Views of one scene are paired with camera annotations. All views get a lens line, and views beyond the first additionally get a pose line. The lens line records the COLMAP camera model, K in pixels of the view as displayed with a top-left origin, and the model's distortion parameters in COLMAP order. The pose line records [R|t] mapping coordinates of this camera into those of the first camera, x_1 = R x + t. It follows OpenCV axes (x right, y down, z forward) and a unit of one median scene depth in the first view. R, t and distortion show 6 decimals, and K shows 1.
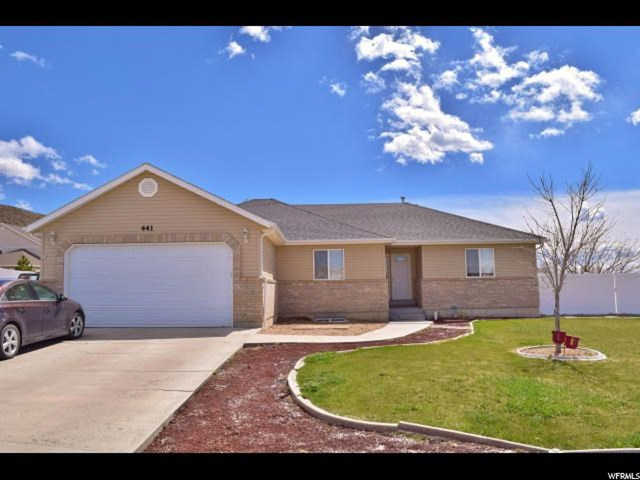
lens RADIAL K [[504.8, 0, 320.0], [0, 504.8, 240.0], [0, 0, 1]] dist [-0.082562, 0.001611]
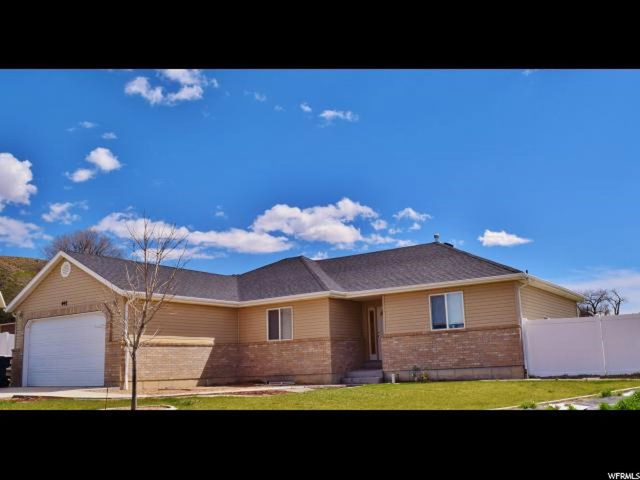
lens RADIAL K [[612.6, 0, 364.0], [0, 612.6, 238.2], [0, 0, 1]] dist [-0.096604, 0.010329]
pose [[0.853448, -0.126753, -0.505529, 0.750236], [0.080830, 0.990430, -0.111874, 0.029832], [0.514872, 0.054617, 0.855526, 0.097703]]
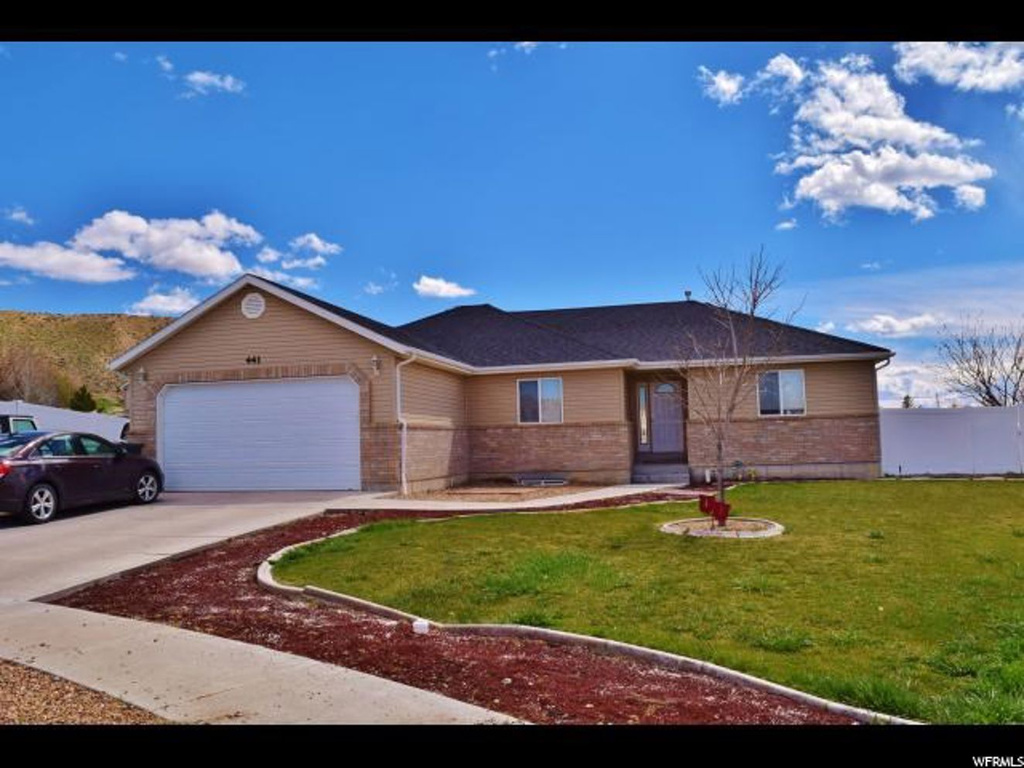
lens RADIAL K [[821.3, 0, 512.0], [0, 821.3, 384.0], [0, 0, 1]] dist [-0.086553, 0.000764]
pose [[0.975852, -0.026769, -0.216788, 0.221280], [0.033495, 0.999063, 0.027408, -0.005999], [0.215852, -0.034008, 0.975834, -0.084846]]
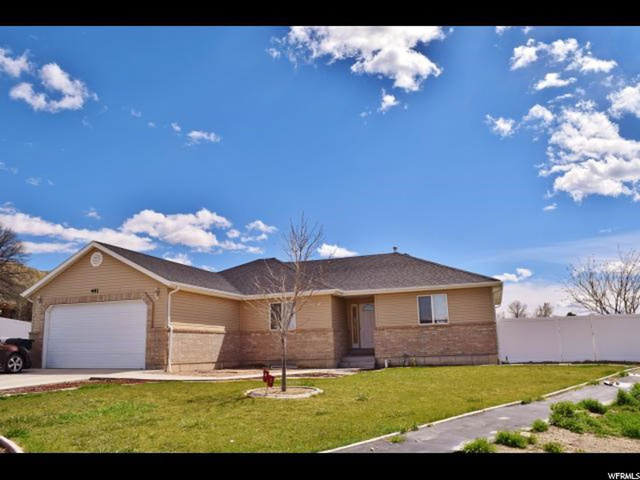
lens RADIAL K [[499.4, 0, 320.0], [0, 499.4, 240.0], [0, 0, 1]] dist [-0.091024, 0.009204]
pose [[0.943698, -0.080249, -0.320927, 0.457329], [0.044547, 0.992122, -0.117091, 0.015009], [0.327795, 0.096203, 0.939838, -0.007825]]
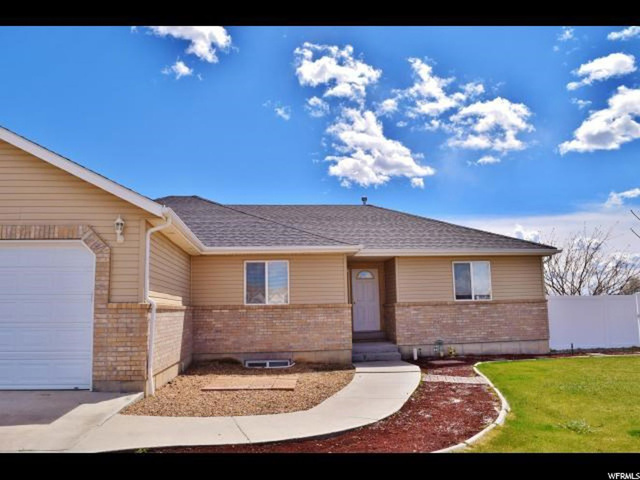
lens RADIAL K [[504.8, 0, 320.0], [0, 504.8, 240.0], [0, 0, 1]] dist [-0.082562, 0.001611]
pose [[0.993807, 0.010575, 0.110615, 0.012879], [-0.005815, 0.999047, -0.043266, 0.019259], [-0.110967, 0.042355, 0.992921, 0.299777]]
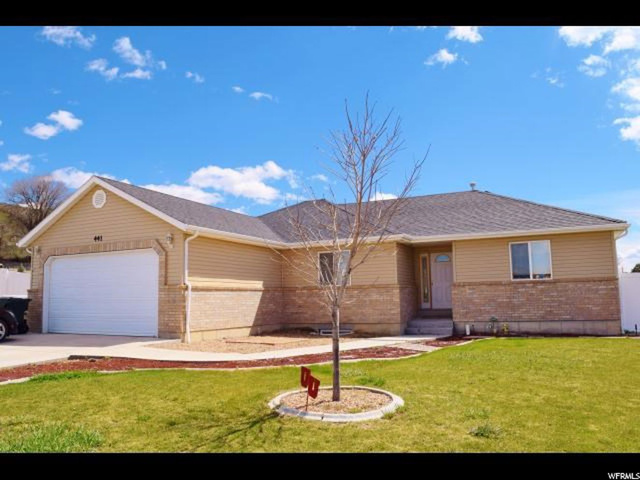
lens RADIAL K [[499.4, 0, 320.0], [0, 499.4, 240.0], [0, 0, 1]] dist [-0.091024, 0.009204]
pose [[0.904186, -0.051683, -0.424000, 0.365885], [0.046207, 0.998663, -0.023195, 0.018036], [0.424631, 0.001381, 0.905365, 0.206120]]
